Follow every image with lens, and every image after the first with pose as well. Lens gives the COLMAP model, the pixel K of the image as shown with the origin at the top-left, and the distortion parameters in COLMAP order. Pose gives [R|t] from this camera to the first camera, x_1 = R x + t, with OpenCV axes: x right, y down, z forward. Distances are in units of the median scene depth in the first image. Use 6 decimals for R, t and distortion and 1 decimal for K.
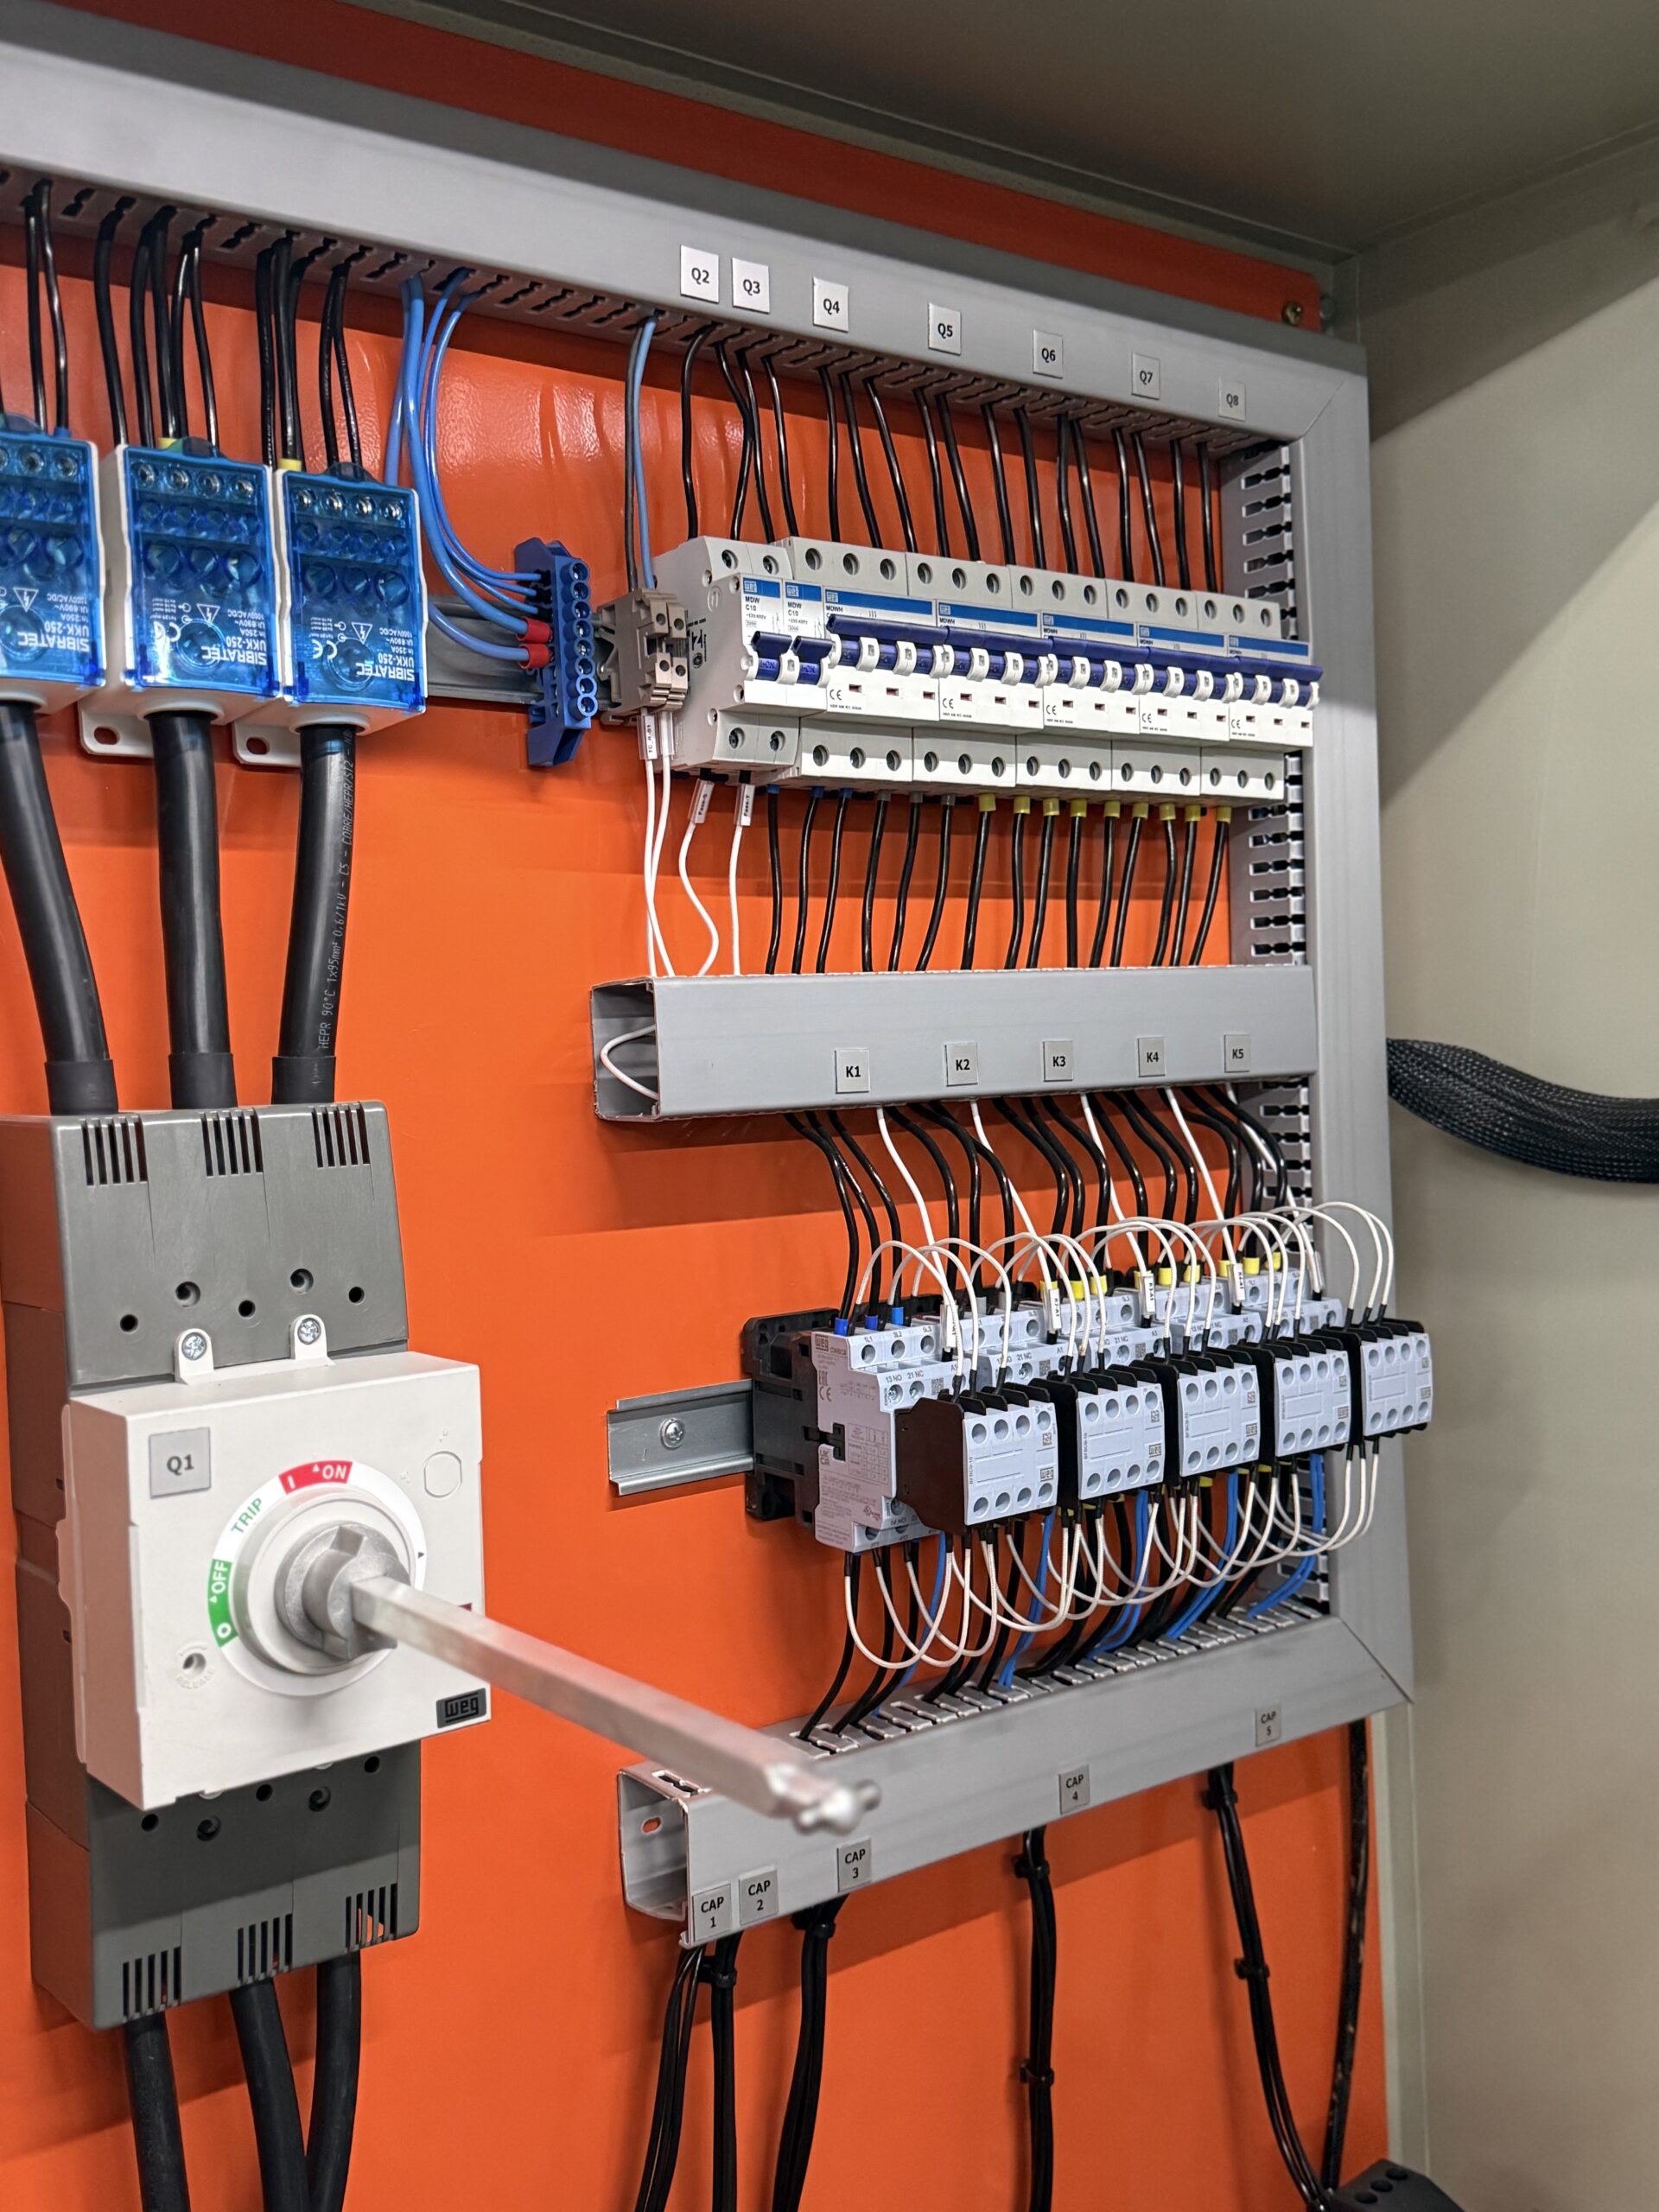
lens RADIAL K [[2226.4, 0, 829.5], [0, 2226.4, 1106.0], [0, 0, 1]] dist [0.134561, -0.014530]
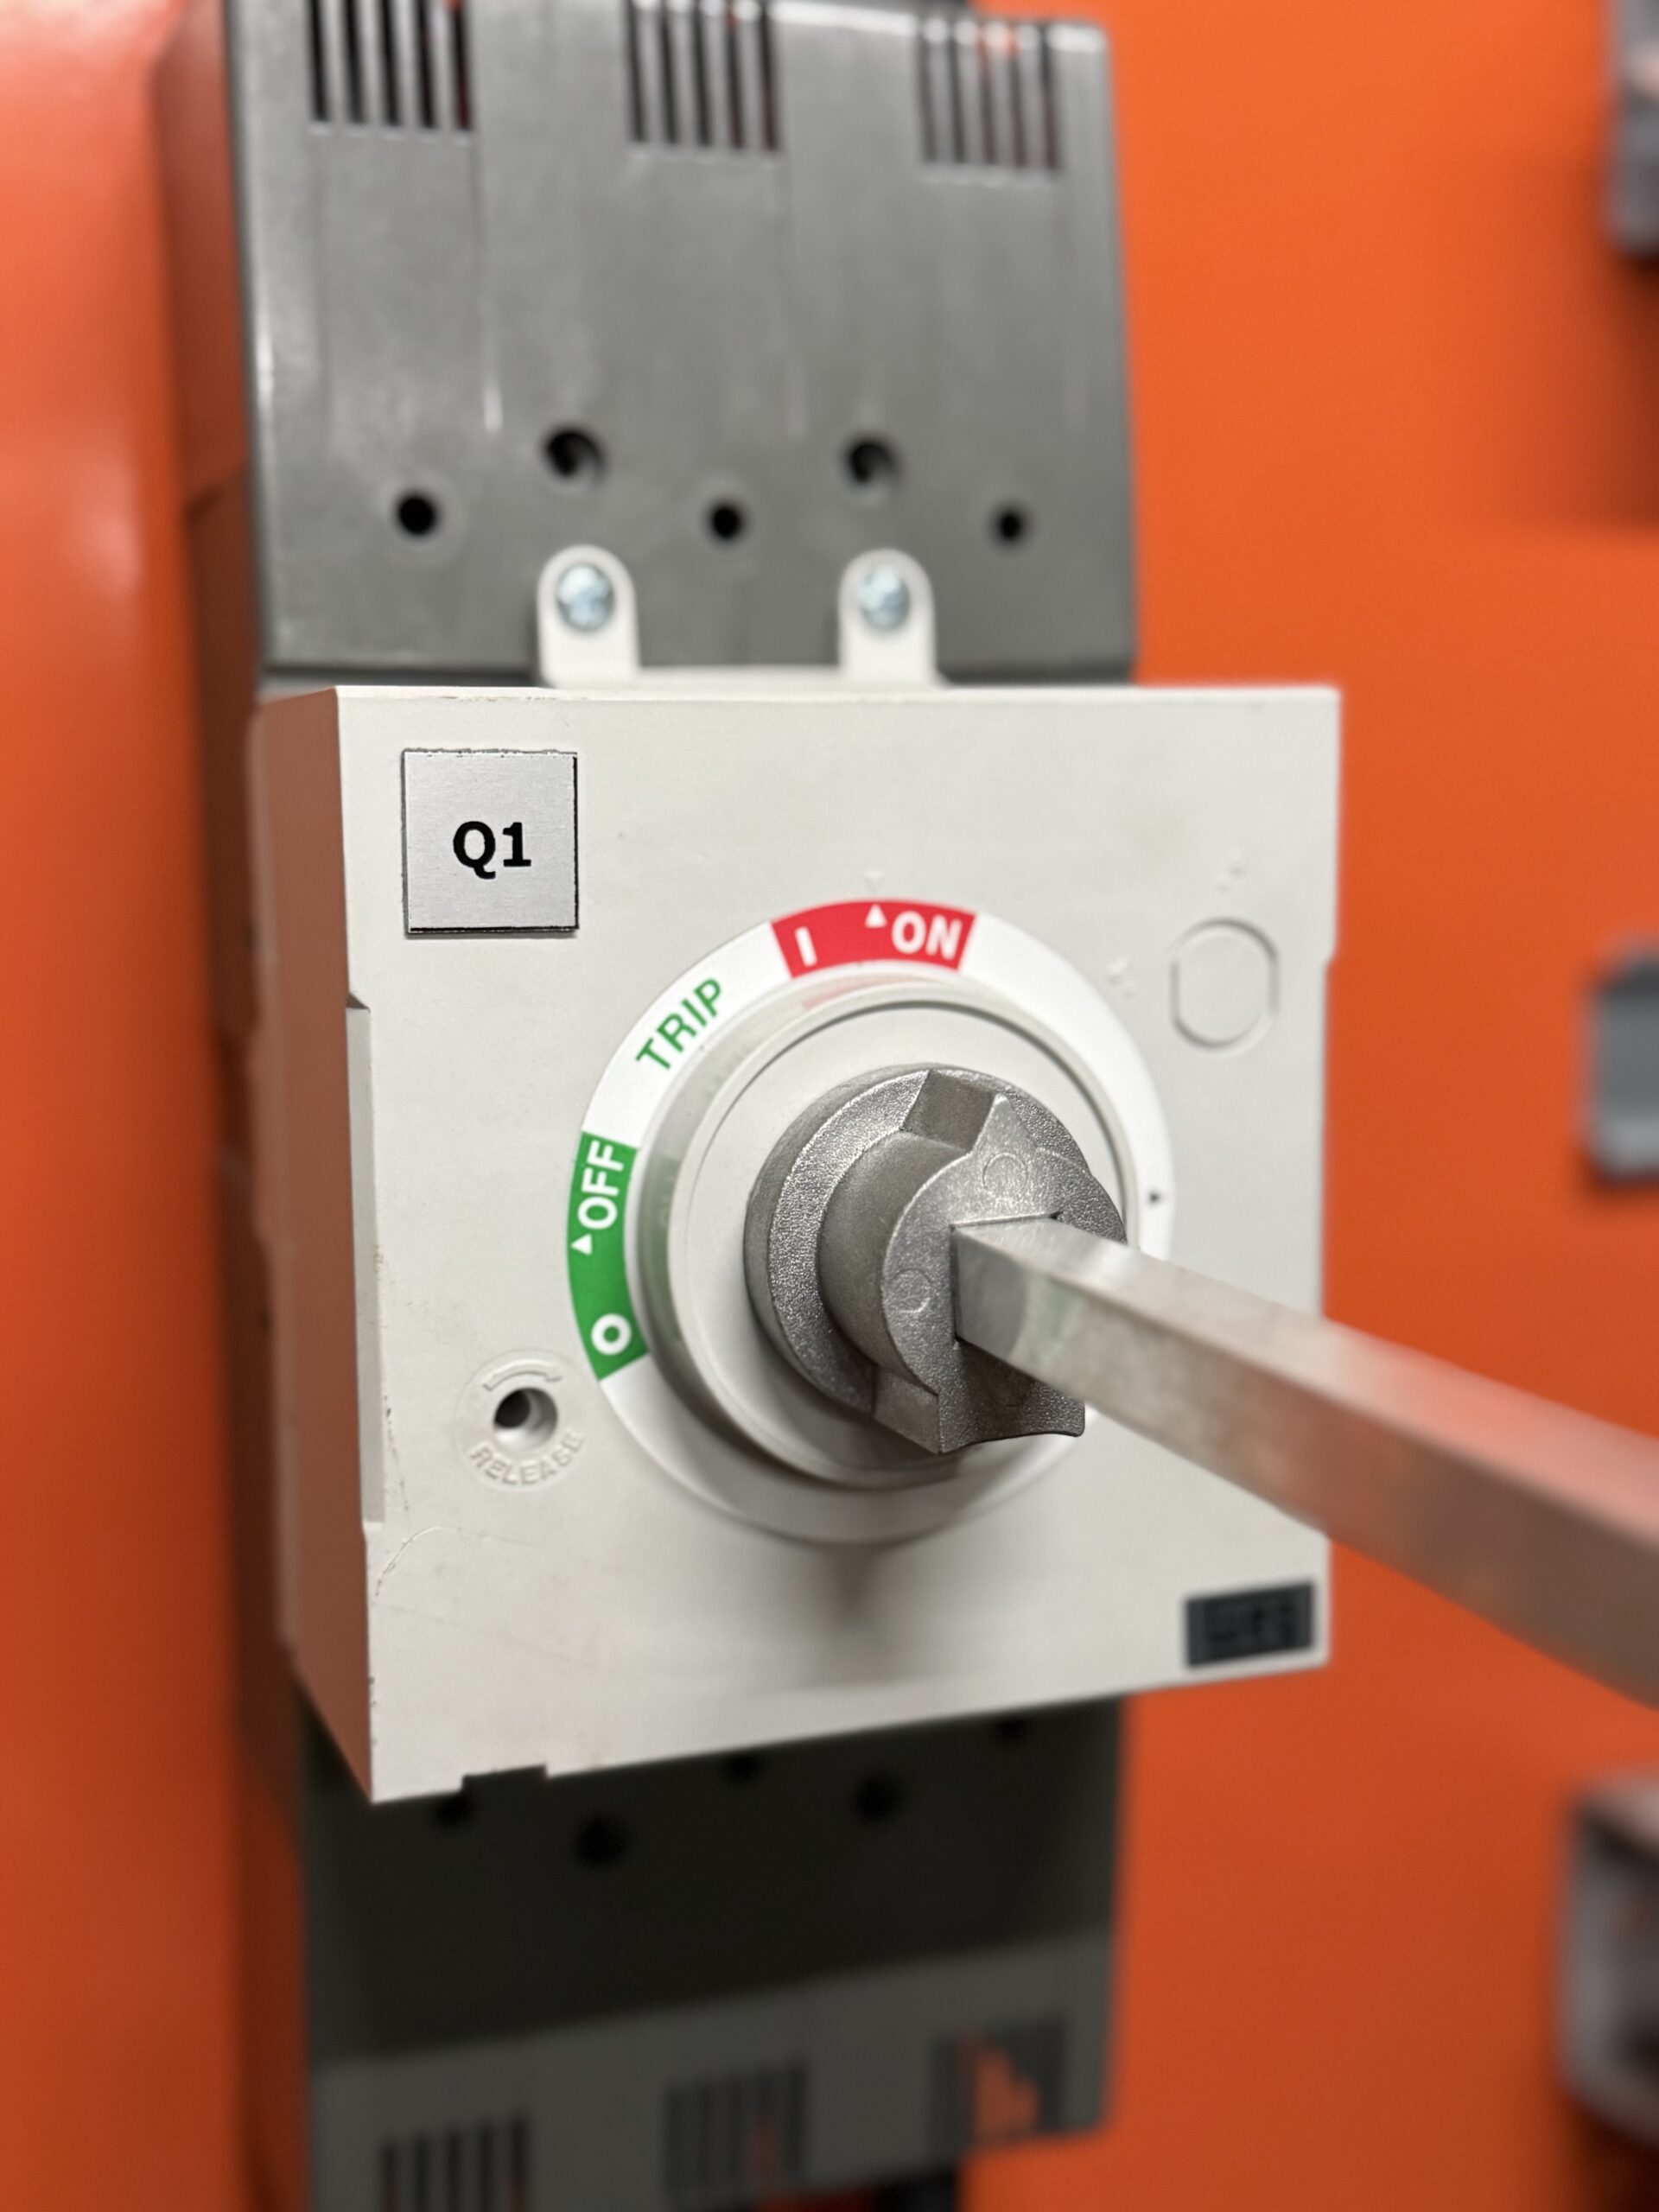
lens RADIAL K [[2494.2, 0, 829.5], [0, 2494.2, 1106.0], [0, 0, 1]] dist [0.087899, -0.014868]
pose [[0.955803, 0.058789, -0.288071, -0.116989], [-0.035726, 0.995768, 0.084677, 0.152397], [0.291829, -0.070643, 0.953858, 0.602693]]
